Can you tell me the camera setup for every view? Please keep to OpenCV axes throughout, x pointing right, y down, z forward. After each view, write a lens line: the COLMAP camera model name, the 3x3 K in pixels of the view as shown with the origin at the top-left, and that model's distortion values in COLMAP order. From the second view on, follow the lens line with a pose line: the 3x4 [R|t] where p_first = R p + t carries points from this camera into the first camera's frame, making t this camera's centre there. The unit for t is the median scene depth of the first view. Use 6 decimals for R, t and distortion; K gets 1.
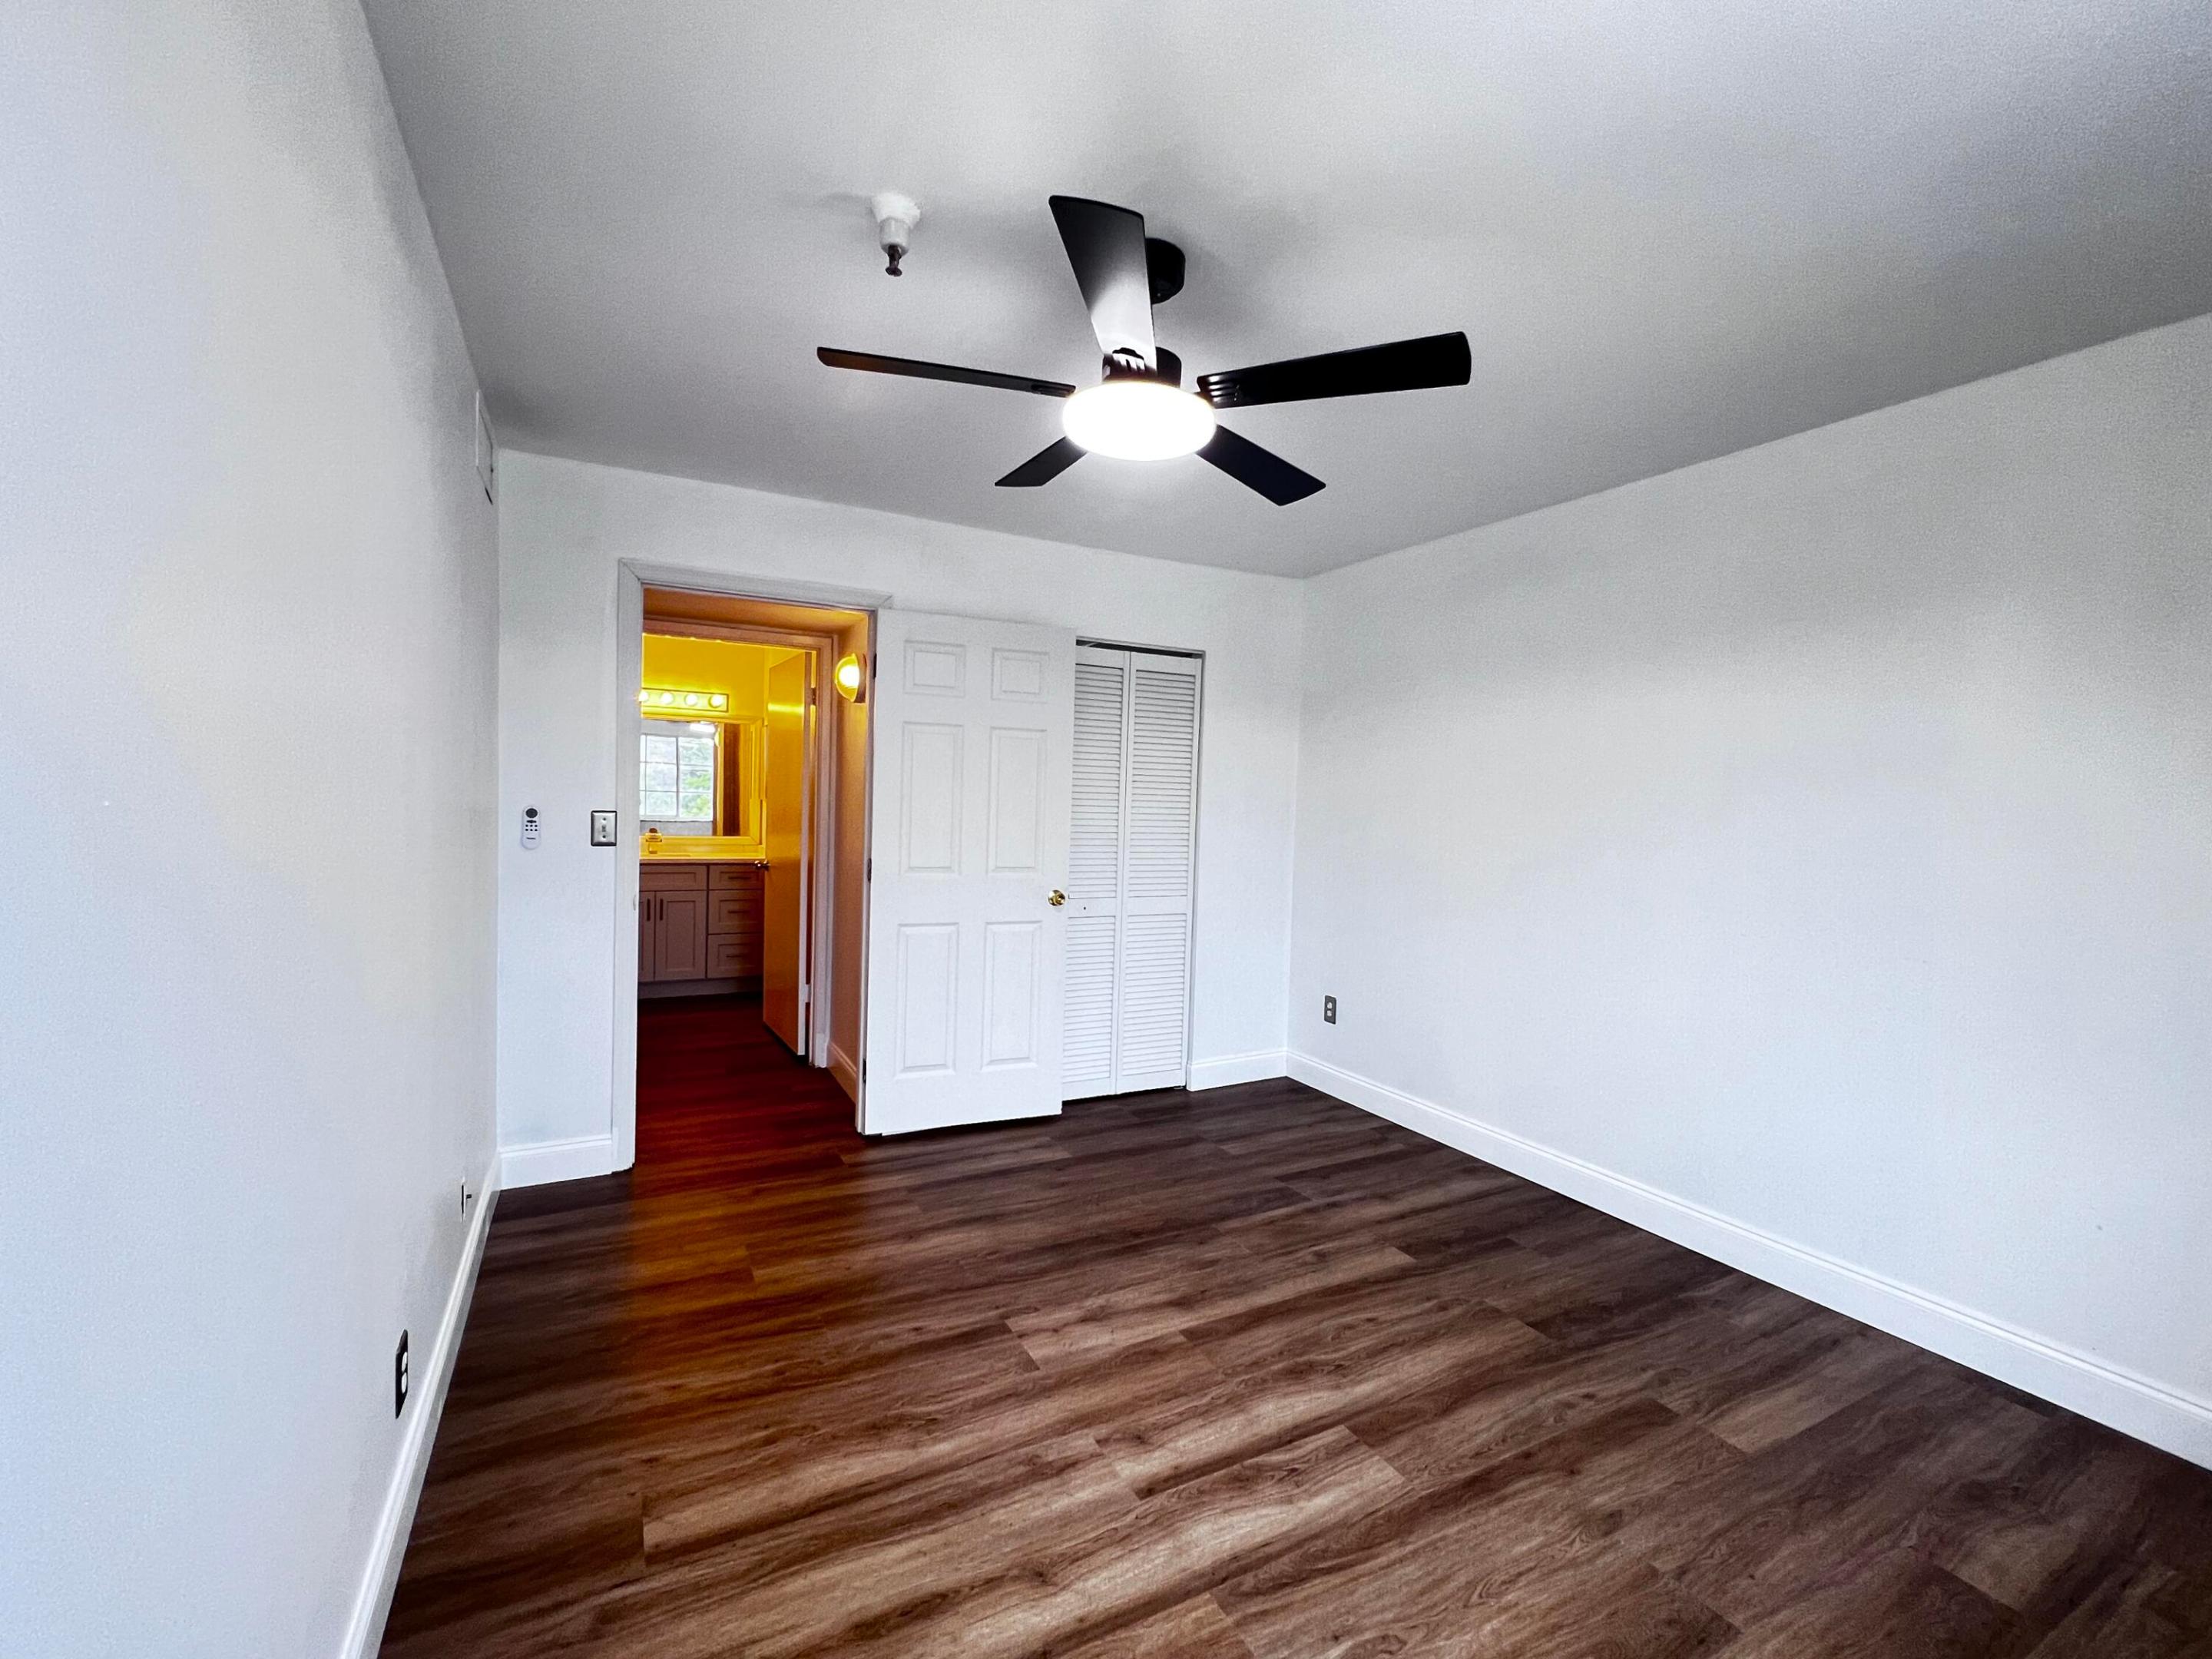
lens RADIAL K [[935.1, 0, 1097.5], [0, 935.1, 828.4], [0, 0, 1]] dist [-0.001123, 0.000340]
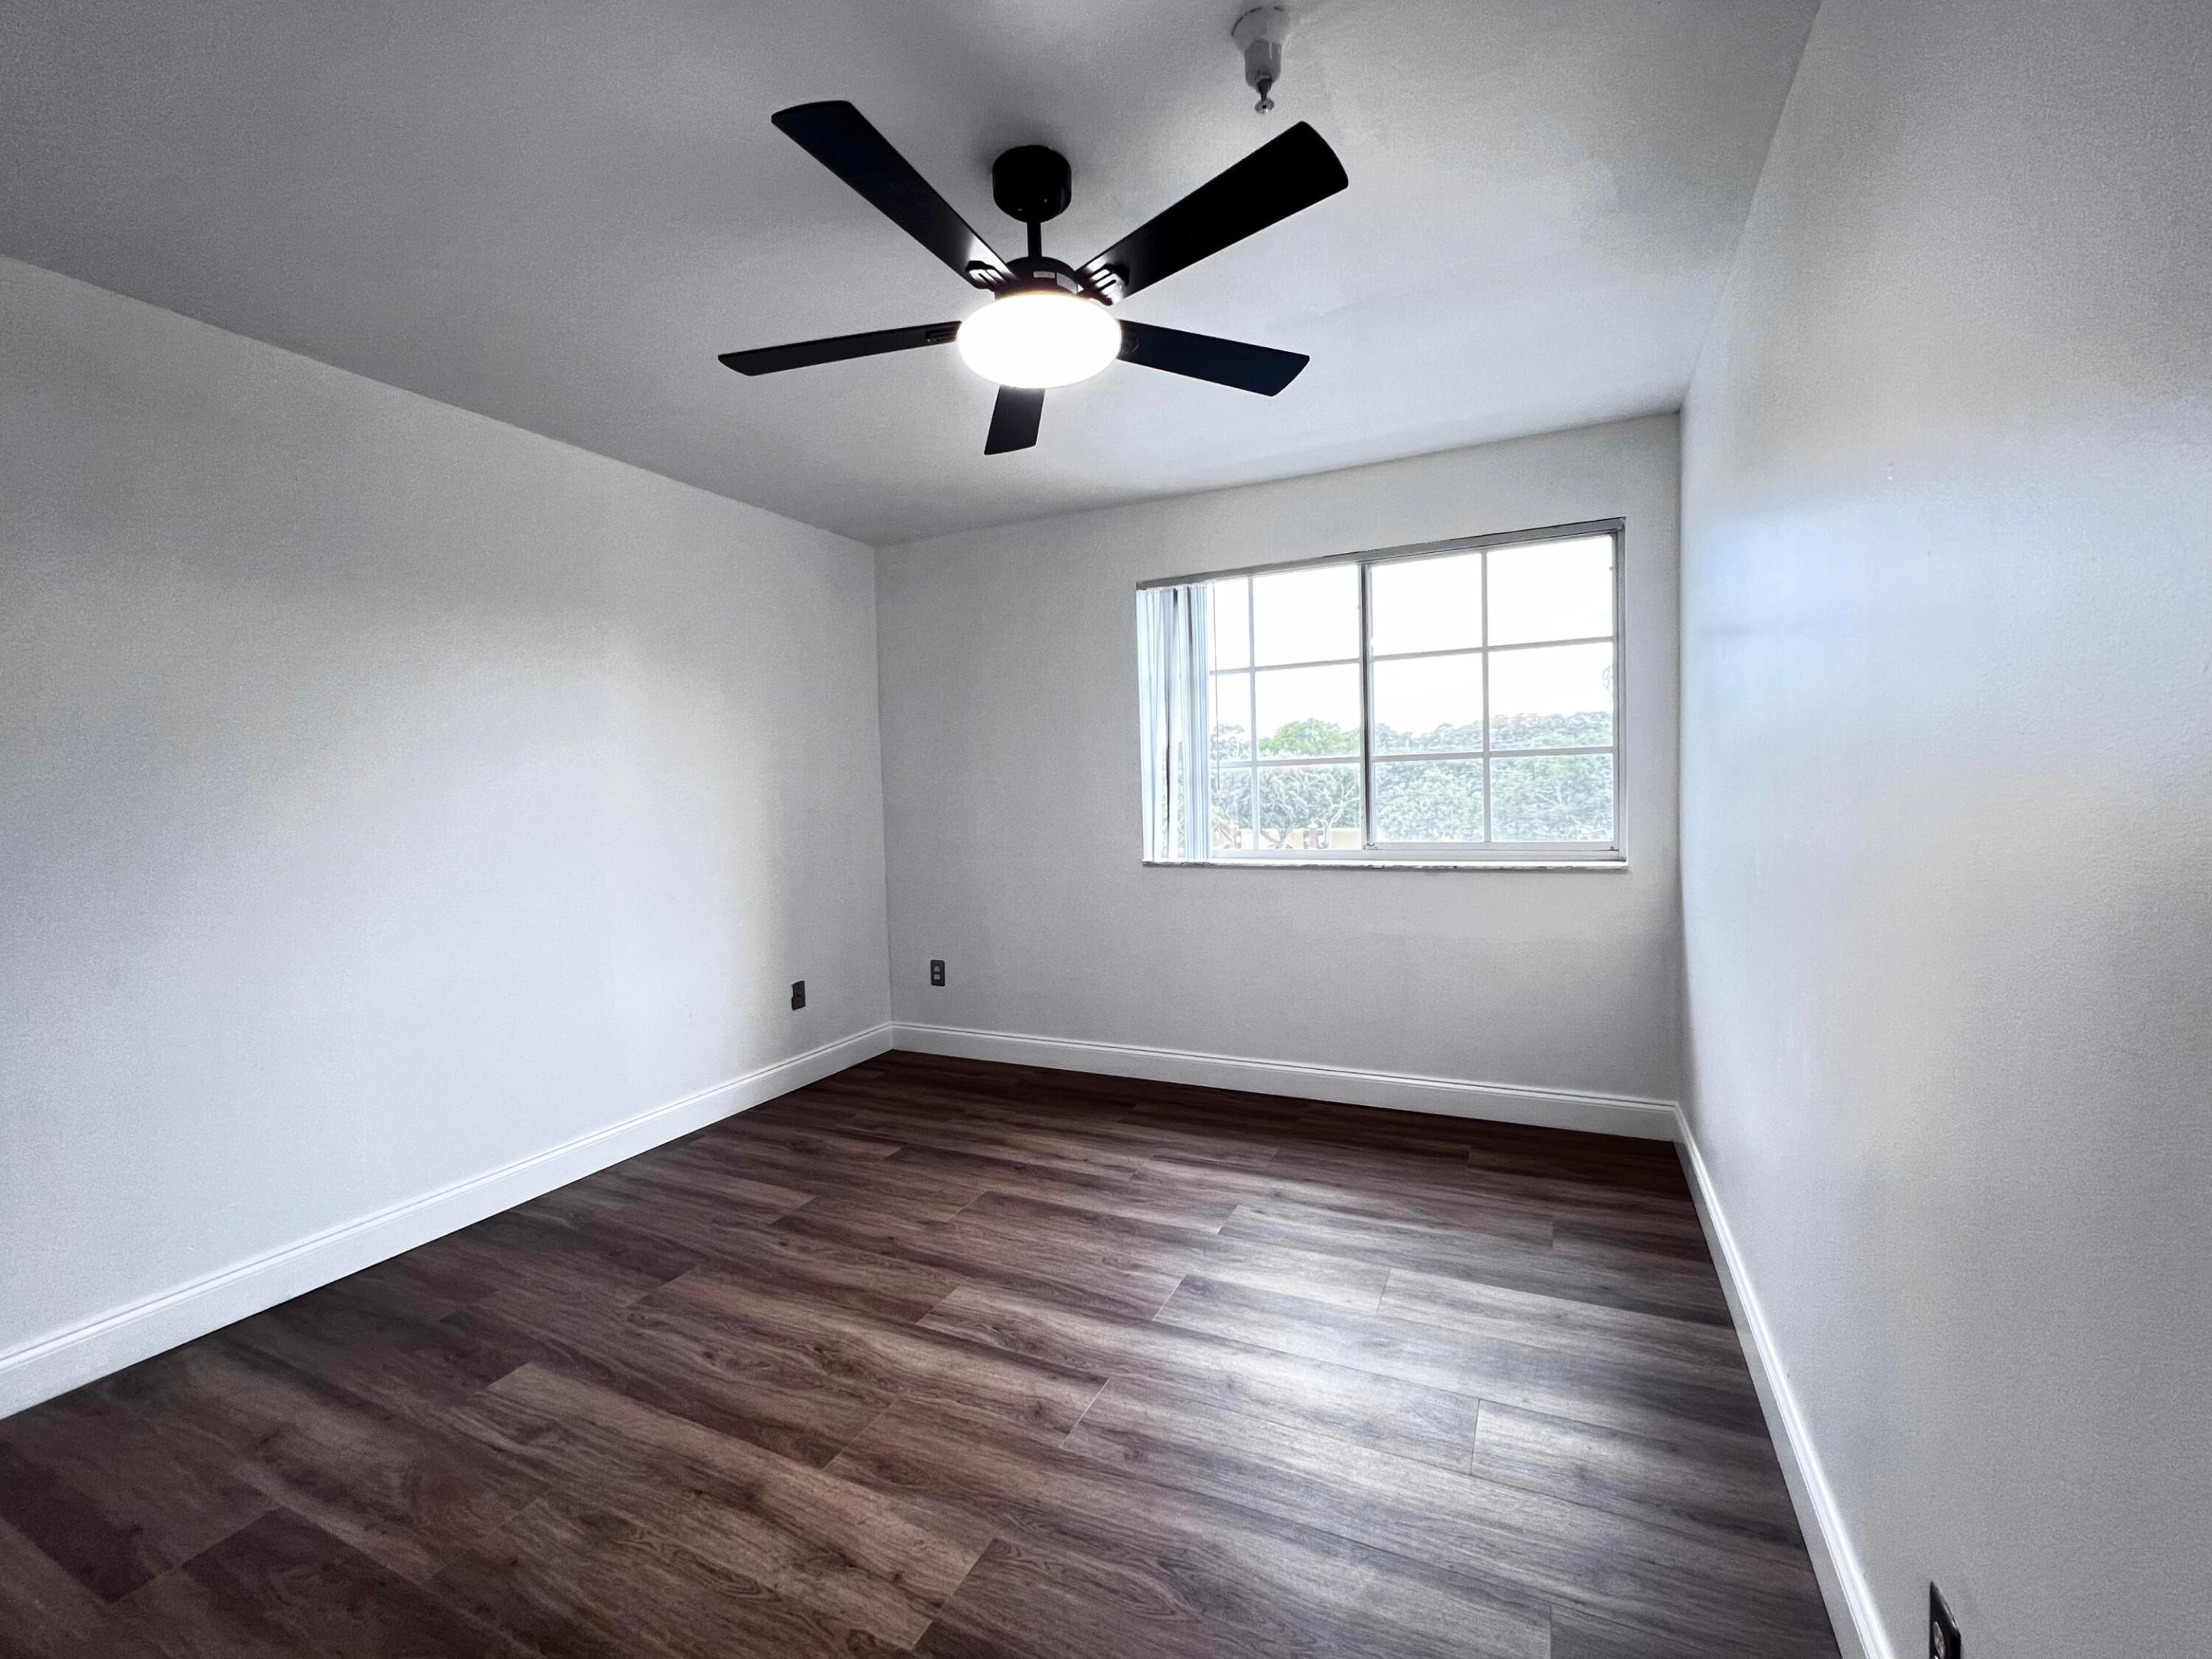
lens RADIAL K [[935.1, 0, 1102.6], [0, 935.1, 824.8], [0, 0, 1]] dist [-0.001123, 0.000340]
pose [[-0.591428, -0.045876, 0.805052, -0.620983], [0.036768, 0.995808, 0.083758, -0.021268], [-0.805519, 0.079137, -0.587261, 1.227927]]
